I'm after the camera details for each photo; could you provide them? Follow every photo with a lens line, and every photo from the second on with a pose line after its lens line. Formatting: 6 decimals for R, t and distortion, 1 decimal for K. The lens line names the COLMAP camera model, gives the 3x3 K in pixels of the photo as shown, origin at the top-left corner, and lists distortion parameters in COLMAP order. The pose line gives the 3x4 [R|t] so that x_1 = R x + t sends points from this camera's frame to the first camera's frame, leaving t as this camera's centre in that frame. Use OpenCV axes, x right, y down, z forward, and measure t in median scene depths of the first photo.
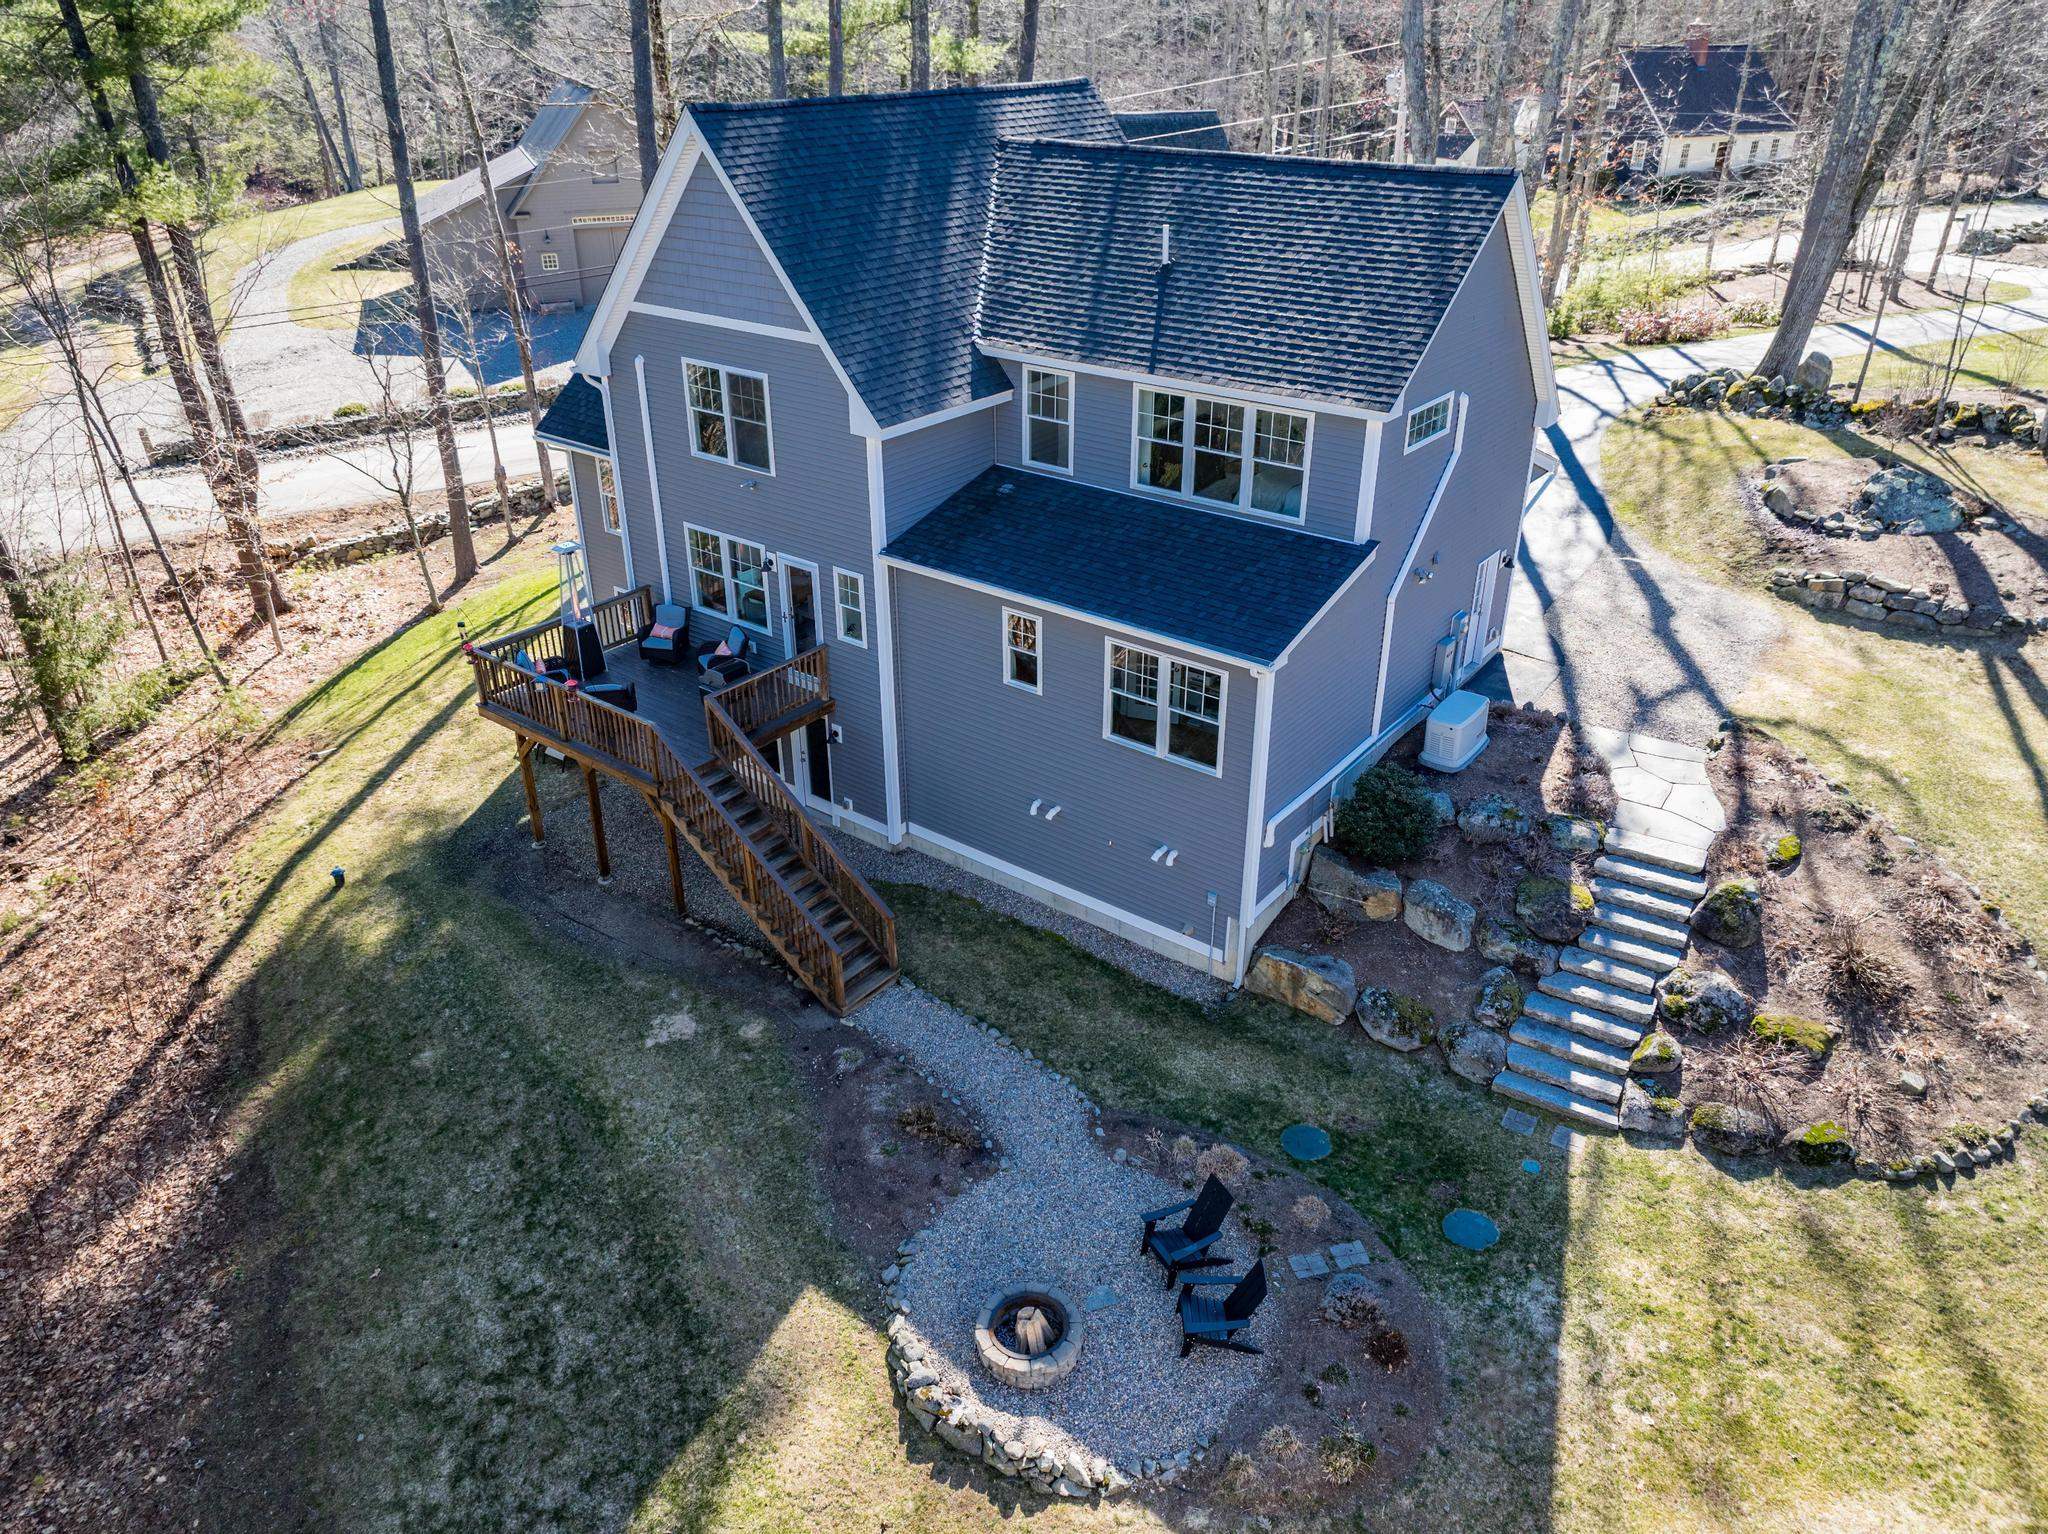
lens RADIAL K [[1436.7, 0, 1024.0], [0, 1436.7, 767.0], [0, 0, 1]] dist [-0.039617, 0.028711]
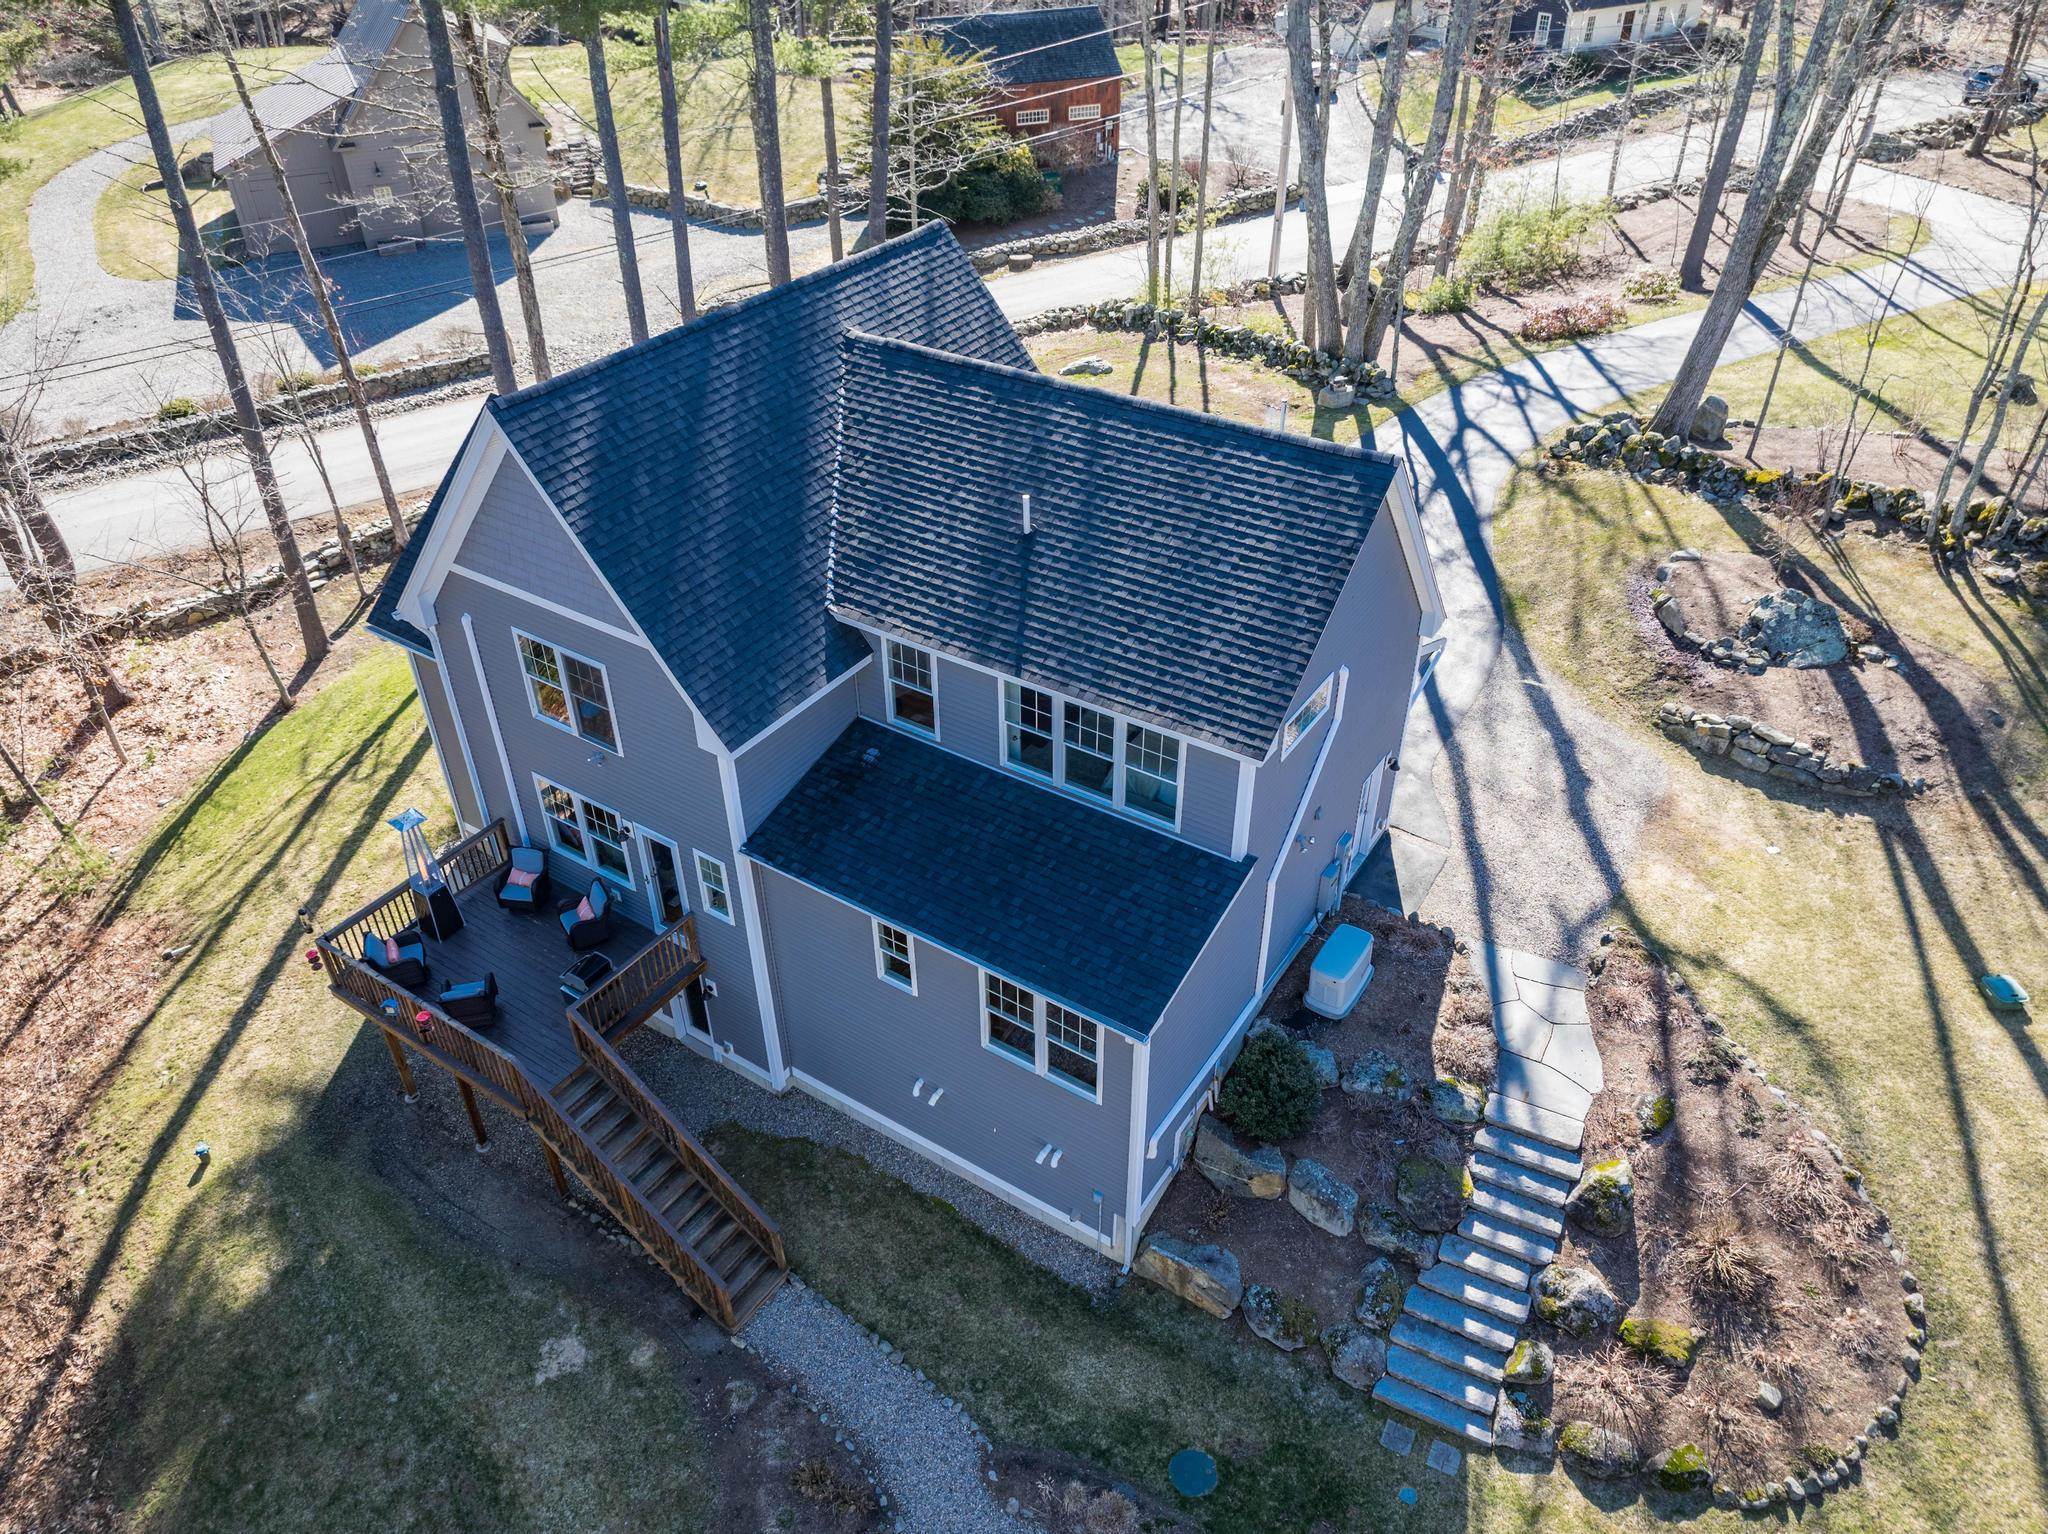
lens RADIAL K [[1436.7, 0, 1024.0], [0, 1436.7, 767.0], [0, 0, 1]] dist [-0.039617, 0.028711]
pose [[0.997272, -0.048813, 0.055375, 0.038307], [0.040710, 0.989449, 0.139043, -0.336767], [-0.061578, -0.136410, 0.988737, 0.056827]]
